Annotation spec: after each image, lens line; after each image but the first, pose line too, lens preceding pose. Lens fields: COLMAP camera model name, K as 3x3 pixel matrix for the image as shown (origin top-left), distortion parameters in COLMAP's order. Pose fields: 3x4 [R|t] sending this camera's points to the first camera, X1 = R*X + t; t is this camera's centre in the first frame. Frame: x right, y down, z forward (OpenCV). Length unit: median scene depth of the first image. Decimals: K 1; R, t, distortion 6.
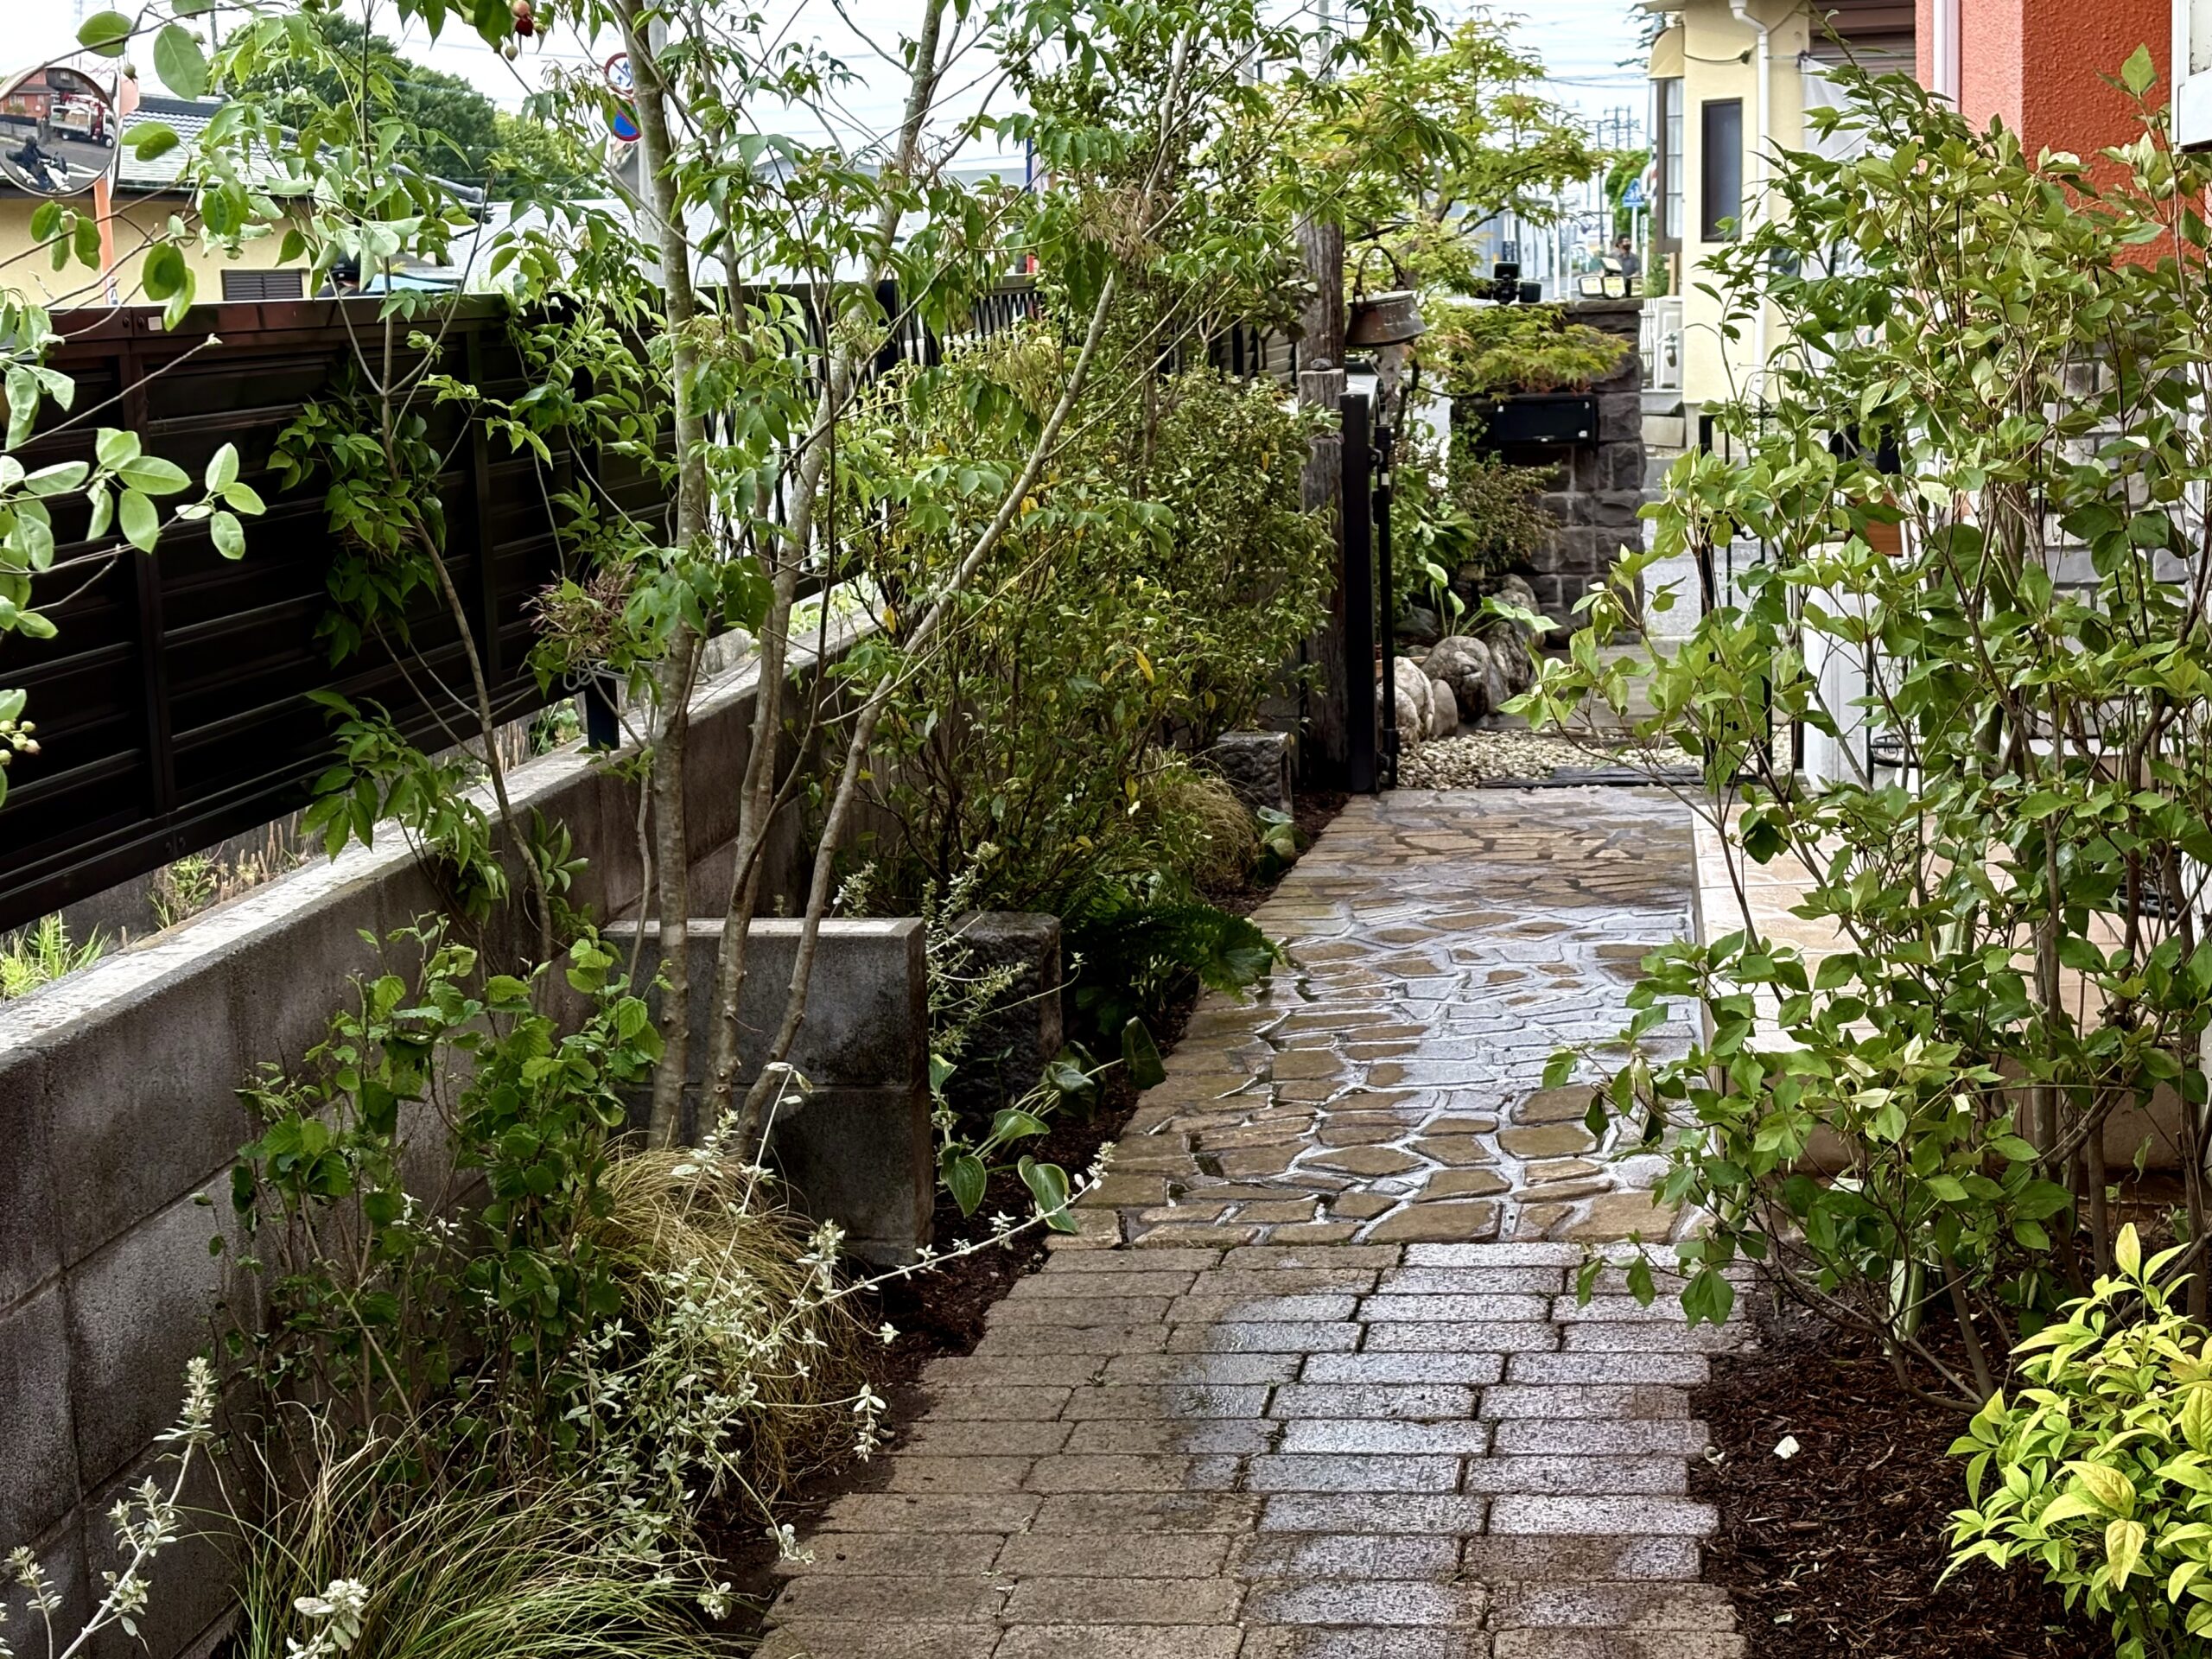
lens RADIAL K [[3568.0, 0, 1094.2], [0, 3568.0, 838.3], [0, 0, 1]] dist [0.132788, 0.000000]
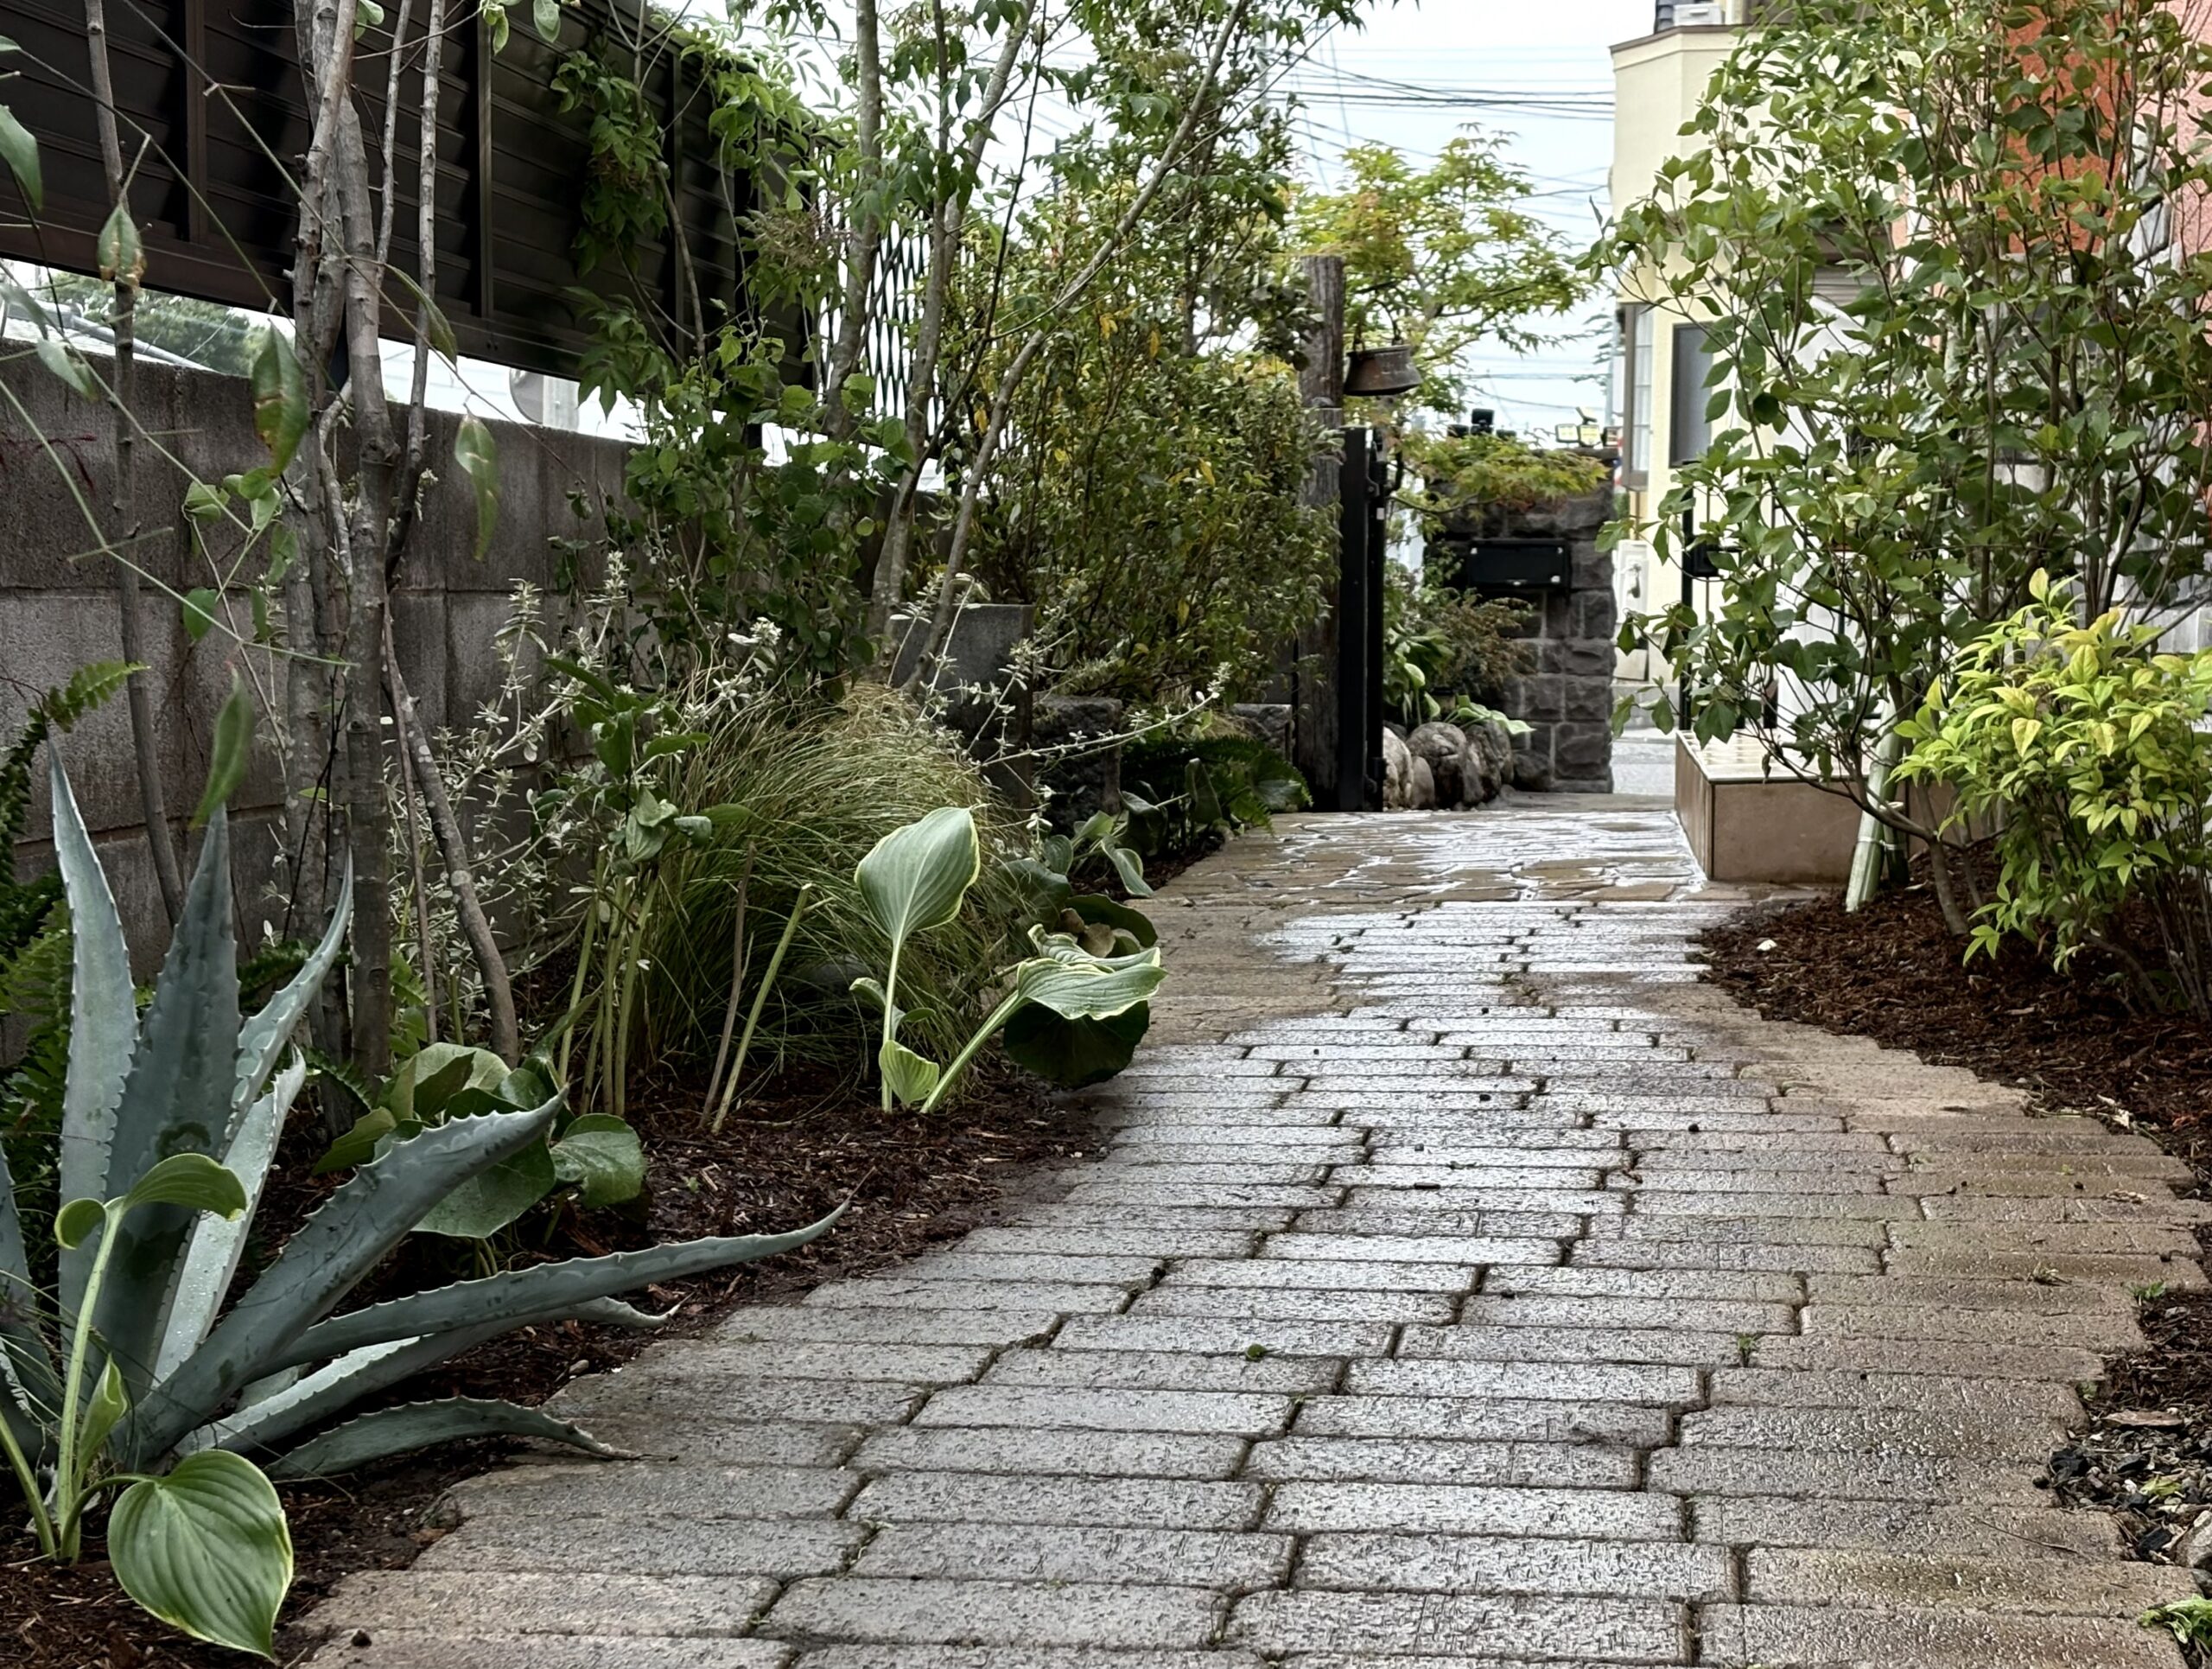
lens RADIAL K [[3597.3, 0, 1123.1], [0, 3597.3, 834.1], [0, 0, 1]] dist [0.288212, 0.000000]
pose [[0.999383, 0.029774, 0.018651, -0.038674], [-0.028966, 0.998689, -0.042207, 0.145948], [-0.019883, 0.041641, 0.998935, -0.174106]]
